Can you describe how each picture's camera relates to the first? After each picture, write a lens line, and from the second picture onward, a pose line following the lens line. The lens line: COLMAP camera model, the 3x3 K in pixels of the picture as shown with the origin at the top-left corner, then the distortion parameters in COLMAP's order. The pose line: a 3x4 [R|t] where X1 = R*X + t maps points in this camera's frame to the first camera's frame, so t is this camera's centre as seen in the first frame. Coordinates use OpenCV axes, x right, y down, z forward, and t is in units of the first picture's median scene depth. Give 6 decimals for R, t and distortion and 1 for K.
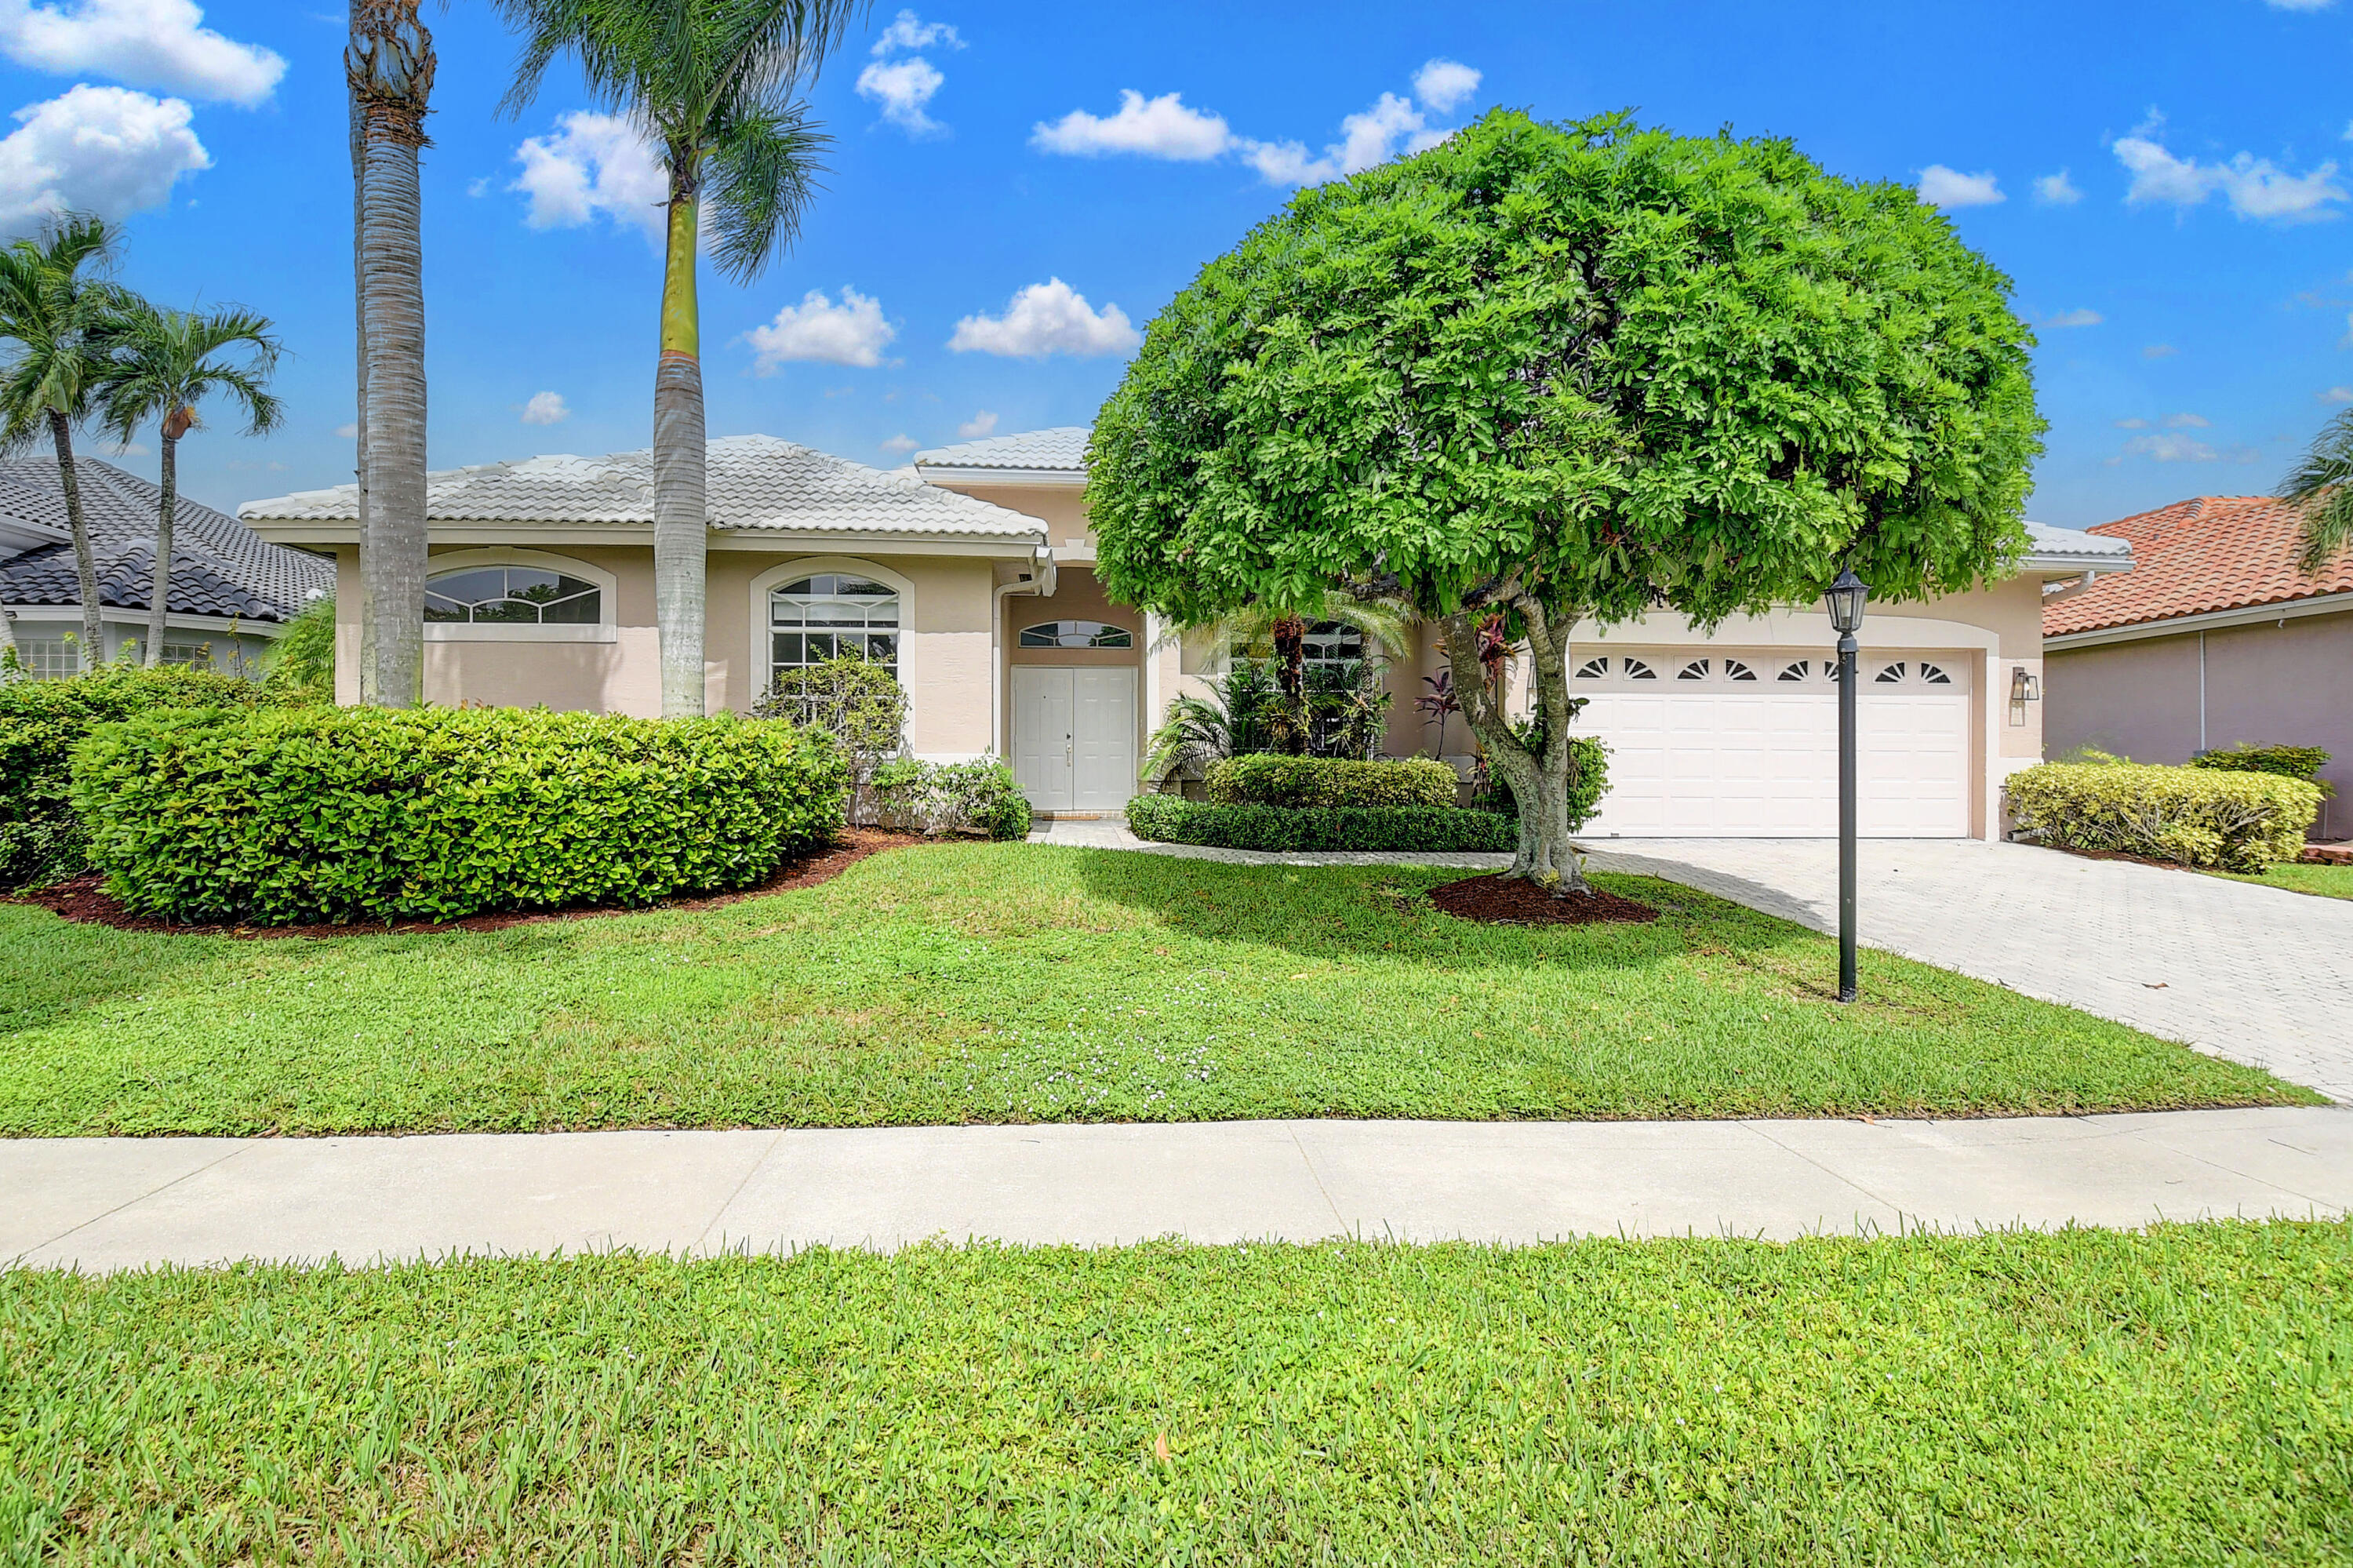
lens RADIAL K [[1108.2, 0, 1176.5], [0, 1108.2, 784.0], [0, 0, 1]] dist [0.023191, -0.028605]
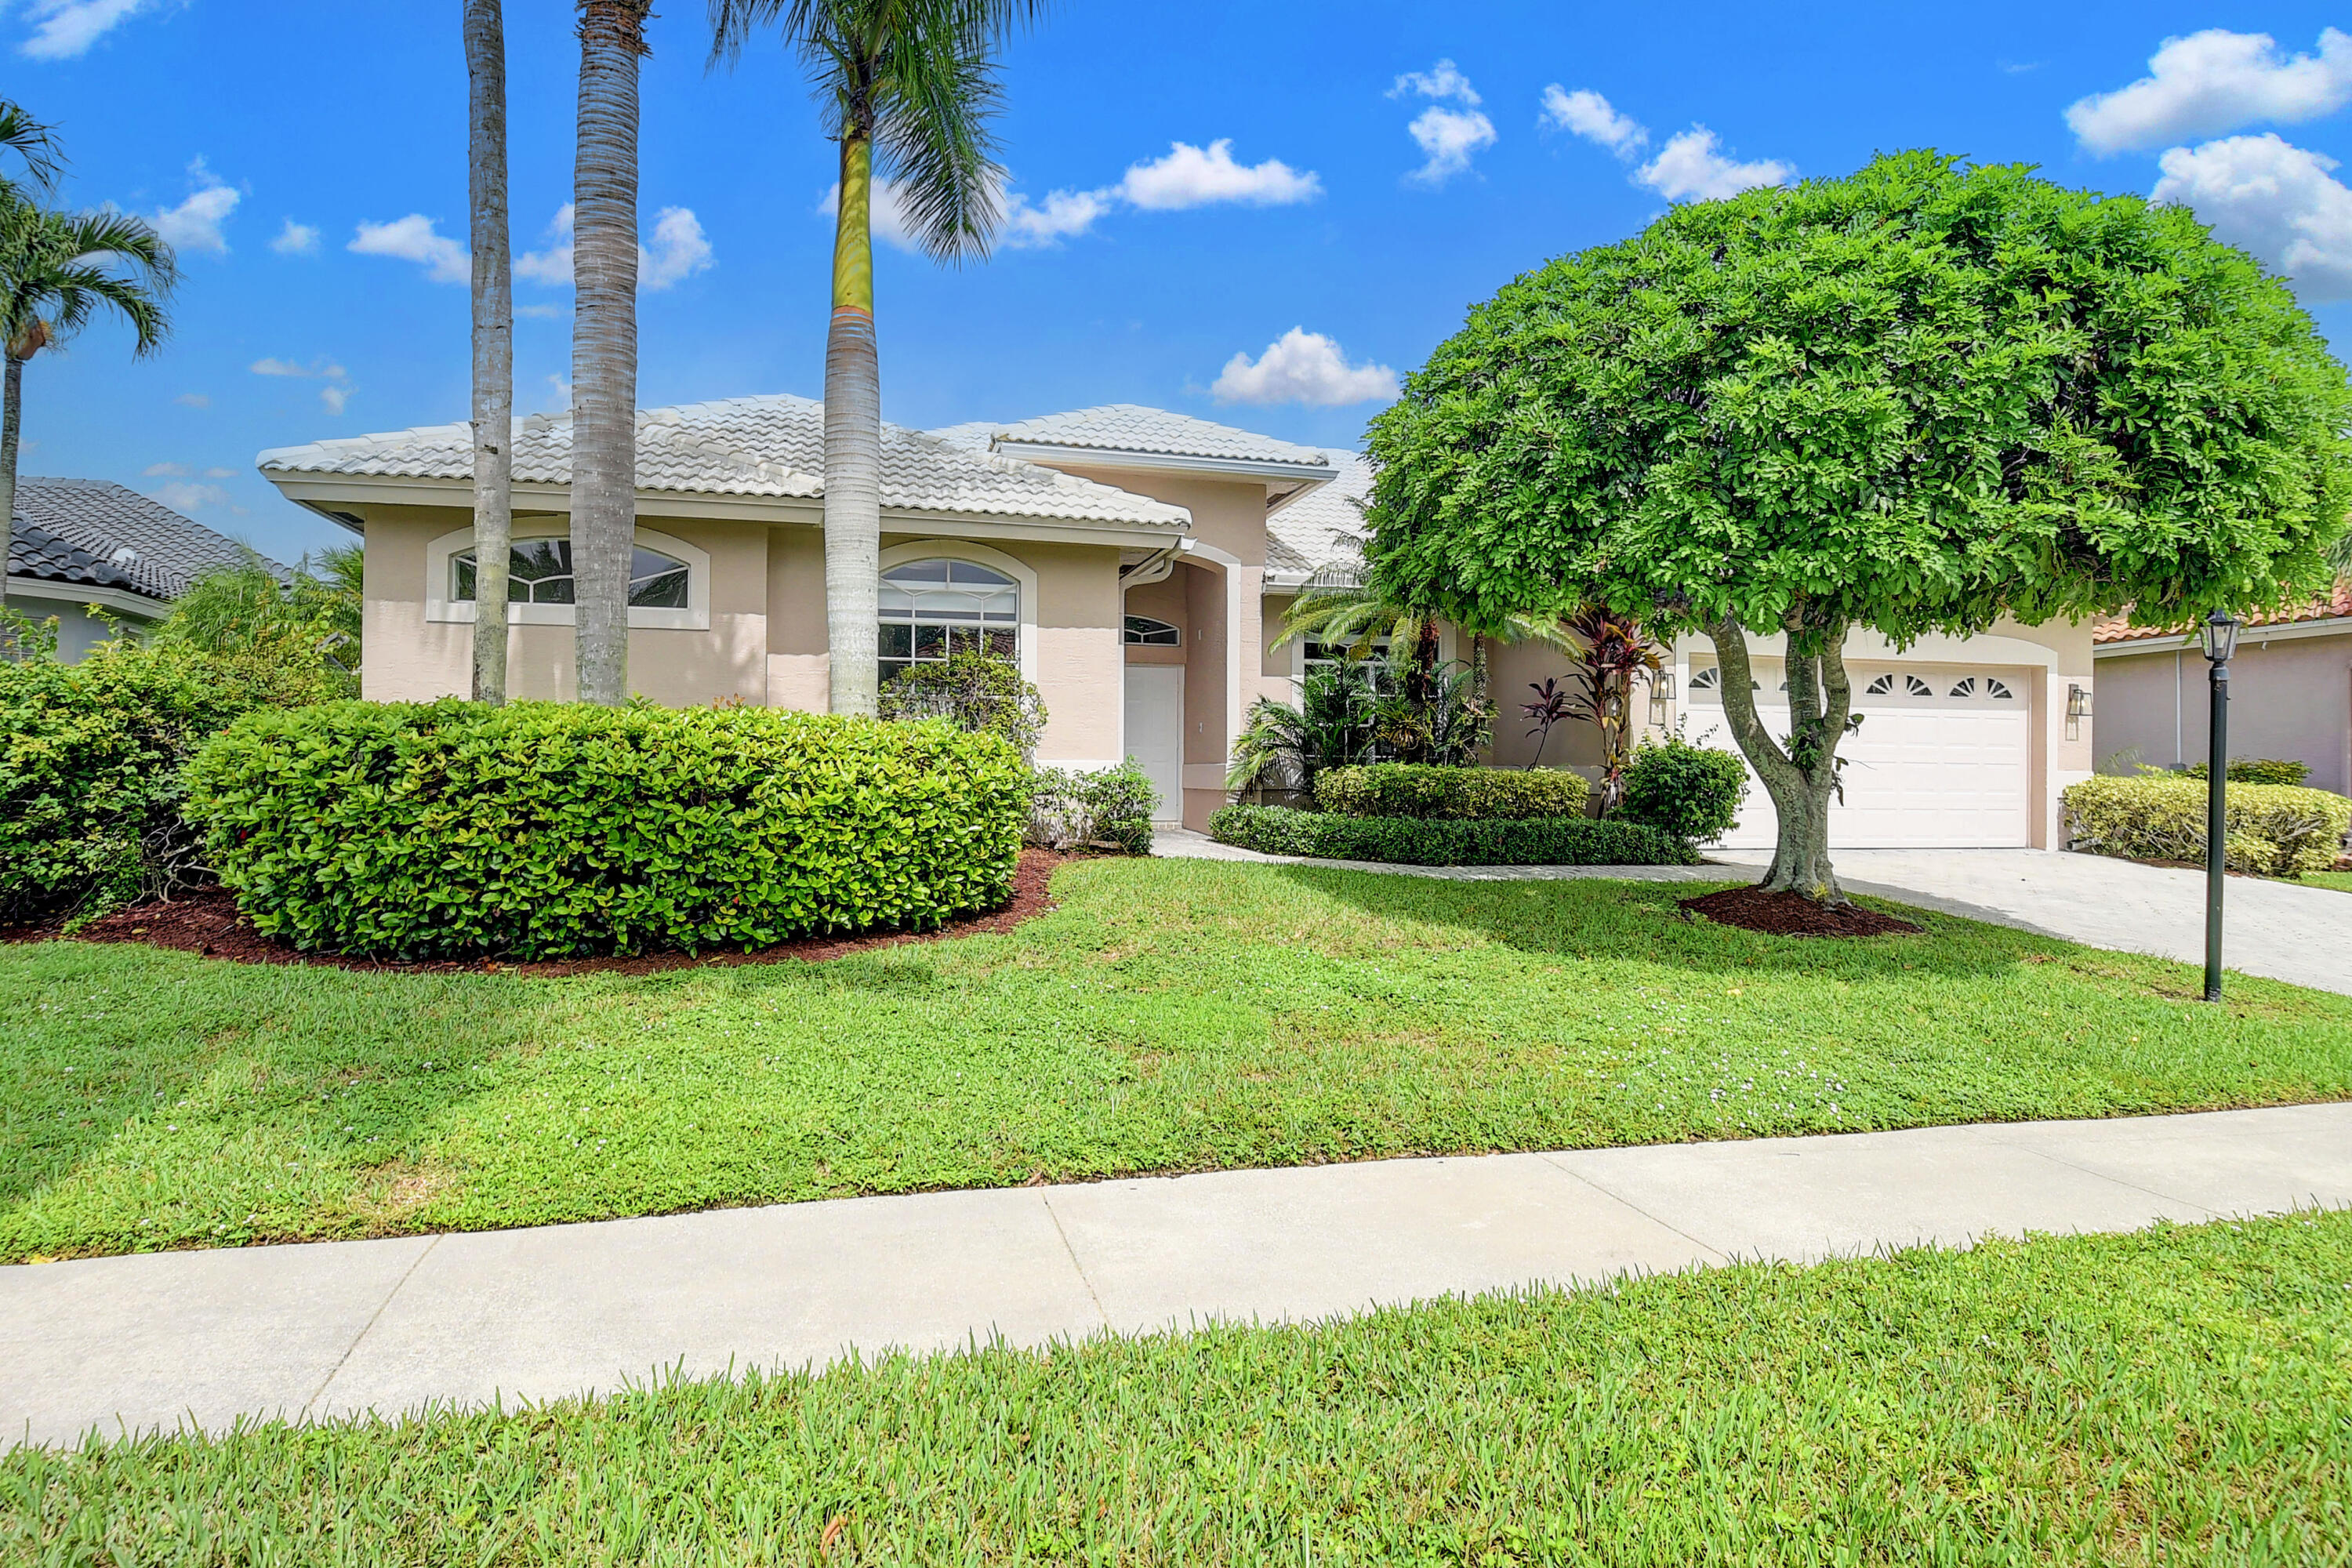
lens RADIAL K [[1235.4, 0, 1115.8], [0, 1235.4, 775.0], [0, 0, 1]] dist [0.041083, -0.050187]
pose [[0.987300, 0.005656, 0.158766, -0.532788], [-0.003932, 0.999930, -0.011175, -0.005813], [-0.158818, 0.010408, 0.987253, -0.016958]]
